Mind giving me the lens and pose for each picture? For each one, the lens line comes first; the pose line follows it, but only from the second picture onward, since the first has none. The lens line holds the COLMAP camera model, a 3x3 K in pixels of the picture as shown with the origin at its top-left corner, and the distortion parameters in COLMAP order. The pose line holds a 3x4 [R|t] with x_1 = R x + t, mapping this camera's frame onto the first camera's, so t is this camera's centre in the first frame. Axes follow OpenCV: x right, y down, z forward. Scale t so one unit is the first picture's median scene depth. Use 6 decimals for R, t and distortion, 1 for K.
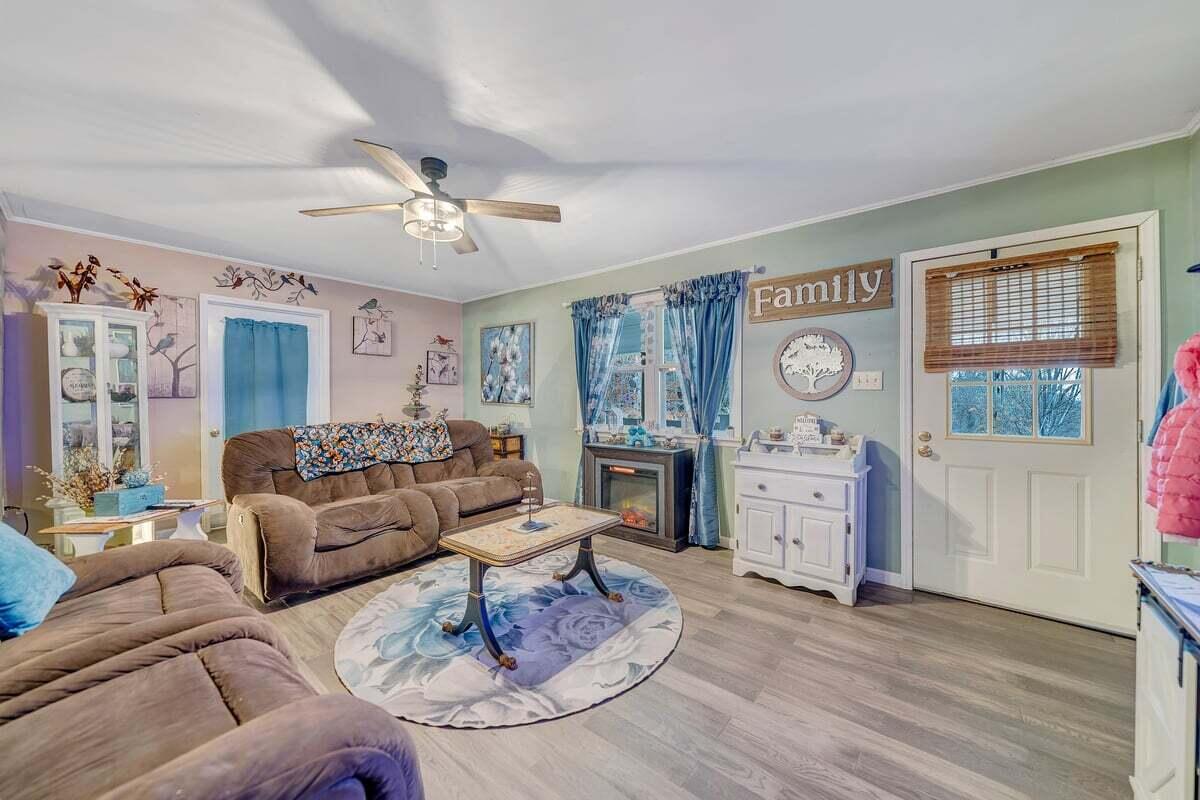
lens RADIAL K [[439.4, 0, 600.0], [0, 439.4, 400.0], [0, 0, 1]] dist [0.000407, -0.000075]
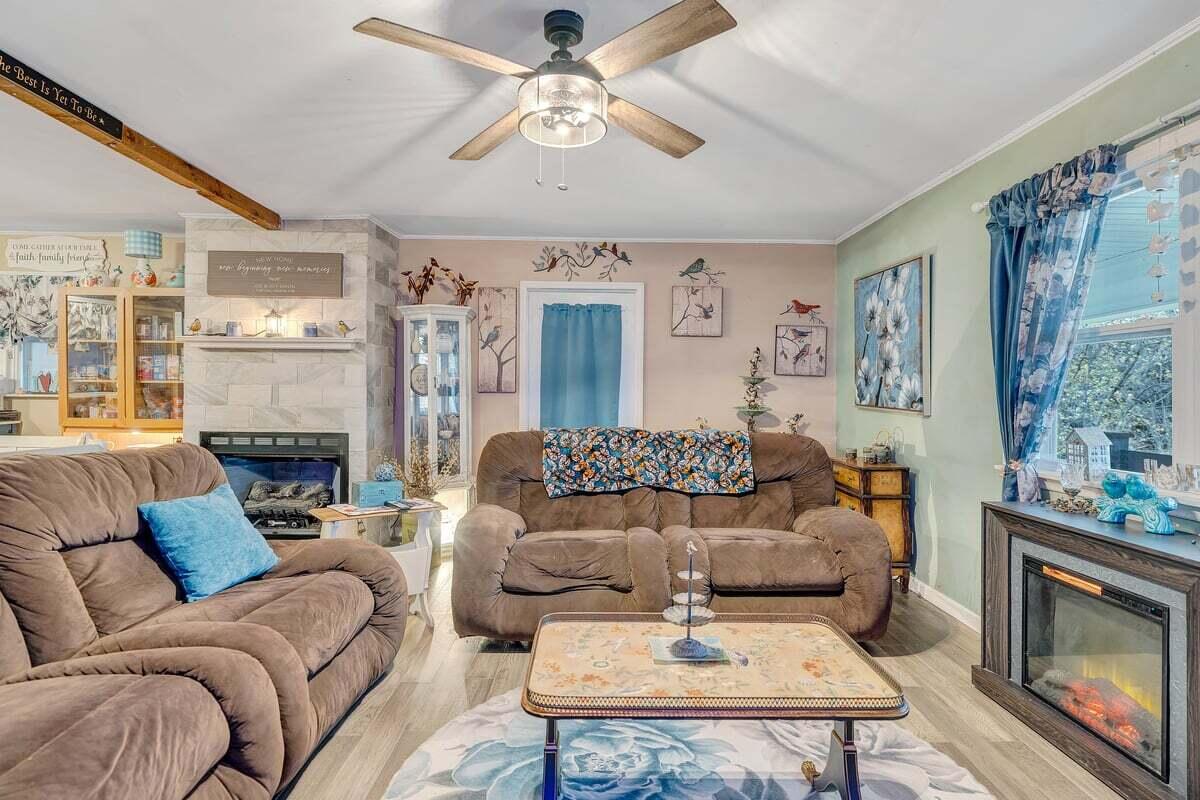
lens RADIAL K [[612.9, 0, 602.7], [0, 612.9, 393.1], [0, 0, 1]] dist [0.002795, -0.000224]
pose [[0.643840, 0.008458, -0.765114, 0.189404], [-0.018241, 0.999824, -0.004297, -0.002166], [0.764943, 0.016723, 0.643881, 0.279047]]
